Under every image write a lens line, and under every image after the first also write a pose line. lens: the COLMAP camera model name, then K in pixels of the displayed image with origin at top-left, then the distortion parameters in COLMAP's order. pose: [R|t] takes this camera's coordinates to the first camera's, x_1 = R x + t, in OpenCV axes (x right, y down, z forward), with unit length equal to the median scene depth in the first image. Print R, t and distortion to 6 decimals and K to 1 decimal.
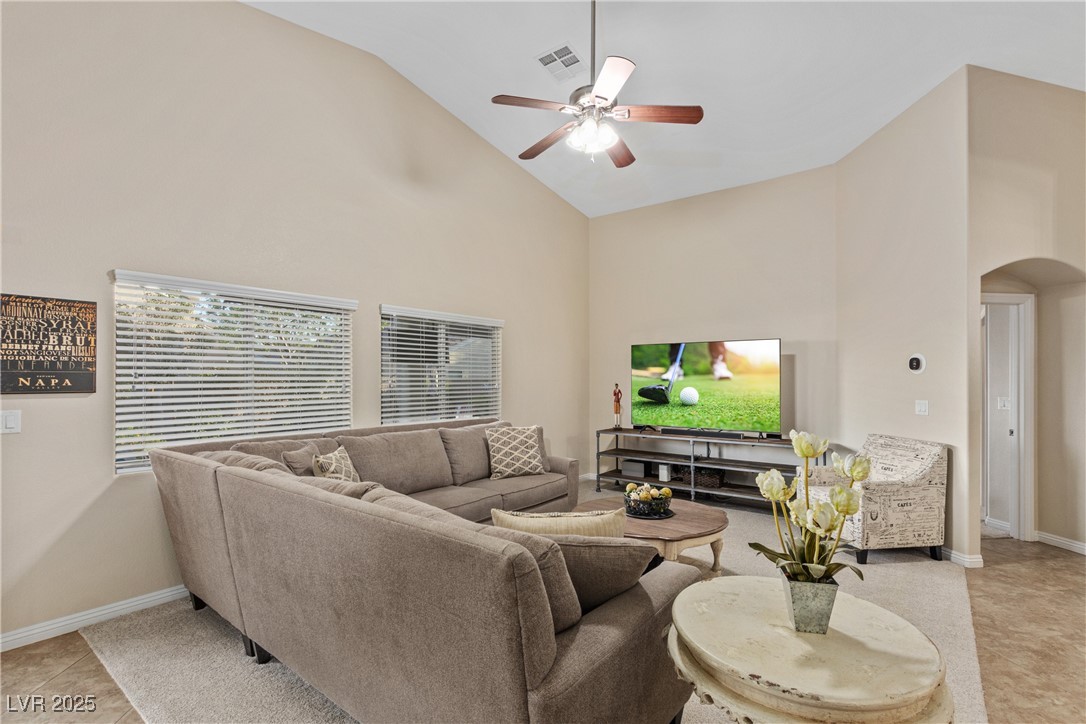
lens RADIAL K [[507.3, 0, 548.0], [0, 507.3, 371.2], [0, 0, 1]] dist [0.005581, -0.002195]
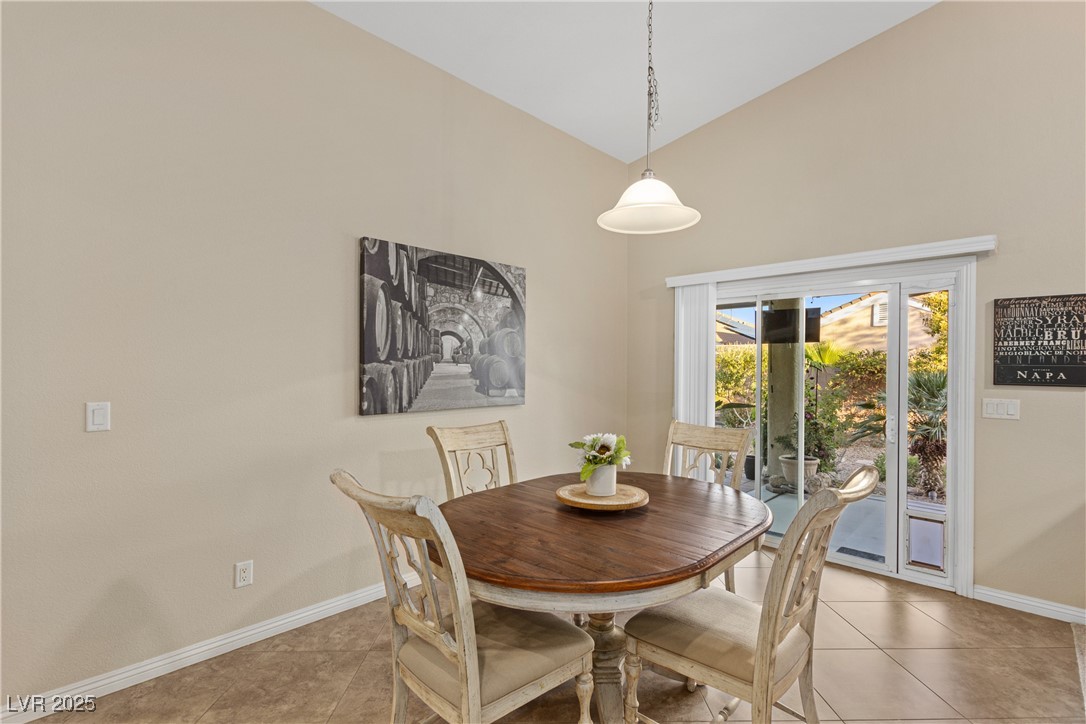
lens RADIAL K [[507.3, 0, 540.7], [0, 507.3, 367.2], [0, 0, 1]] dist [0.005581, -0.002195]
pose [[-0.112395, 0.001869, -0.993662, 0.120582], [0.002143, 0.999996, 0.001638, 0.000182], [0.993661, -0.001945, -0.112399, 0.046593]]
